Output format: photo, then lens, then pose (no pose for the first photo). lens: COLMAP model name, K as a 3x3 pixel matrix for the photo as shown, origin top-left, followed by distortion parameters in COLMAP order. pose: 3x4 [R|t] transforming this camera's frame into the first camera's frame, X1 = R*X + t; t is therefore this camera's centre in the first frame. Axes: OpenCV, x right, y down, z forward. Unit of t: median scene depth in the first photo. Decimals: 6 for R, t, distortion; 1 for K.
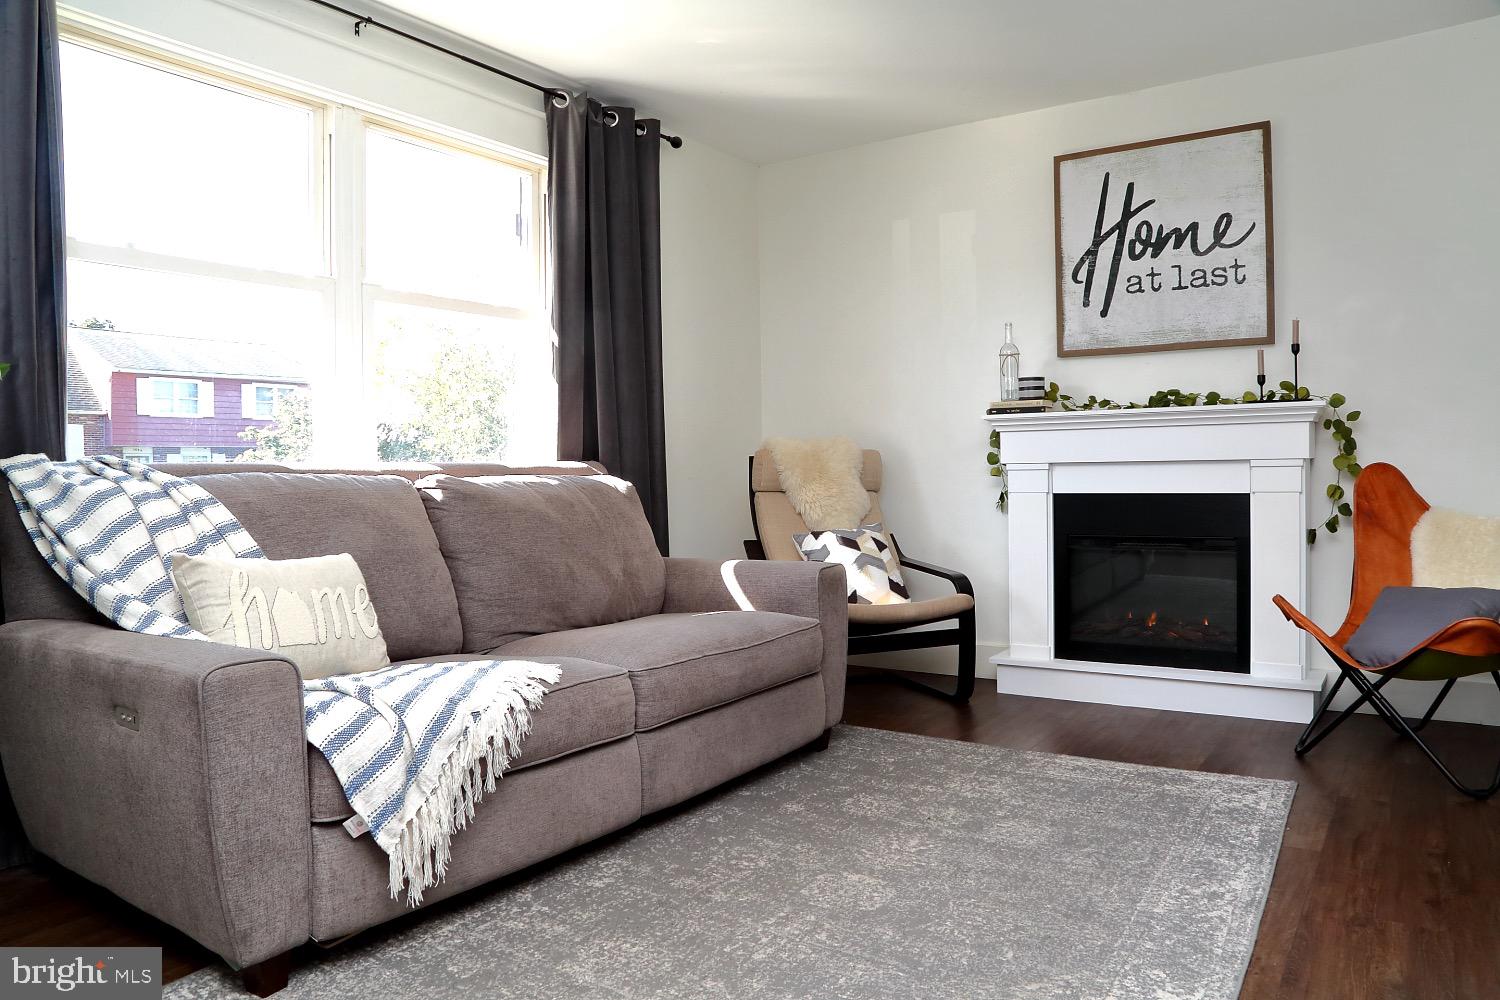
lens RADIAL K [[1029.4, 0, 750.0], [0, 1029.4, 500.0], [0, 0, 1]] dist [-0.065644, 0.004665]
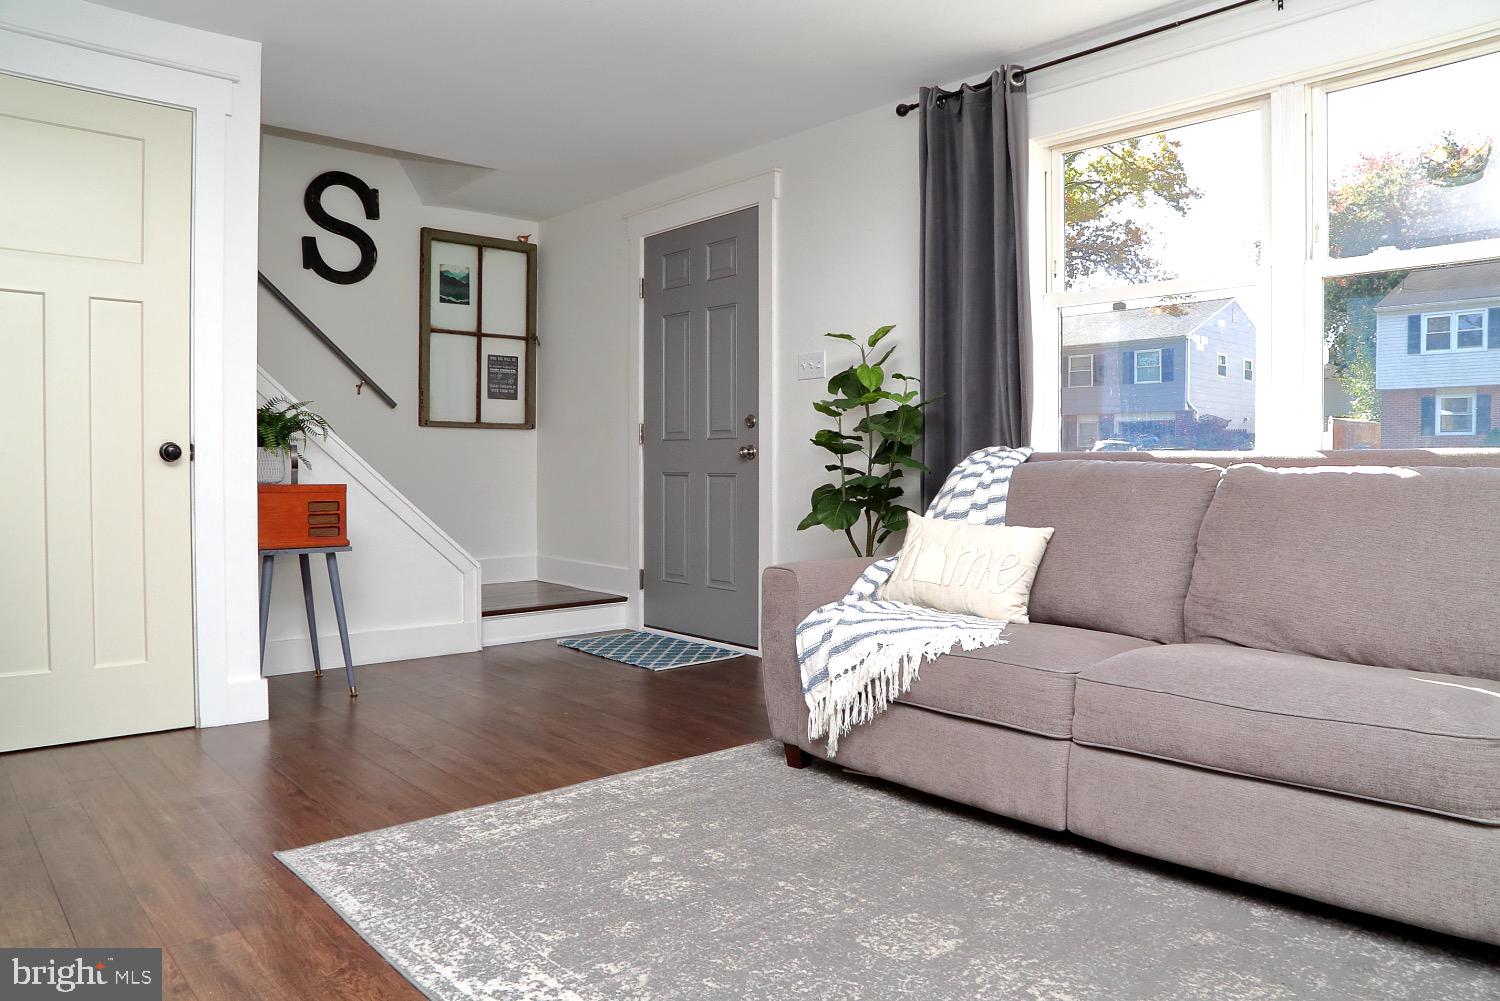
lens RADIAL K [[1029.4, 0, 750.0], [0, 1029.4, 500.5], [0, 0, 1]] dist [-0.065644, 0.004665]
pose [[-0.244405, 0.040995, -0.968806, 1.025721], [-0.020153, 0.998675, 0.047343, -0.035871], [0.969464, 0.031096, -0.243255, 1.128297]]
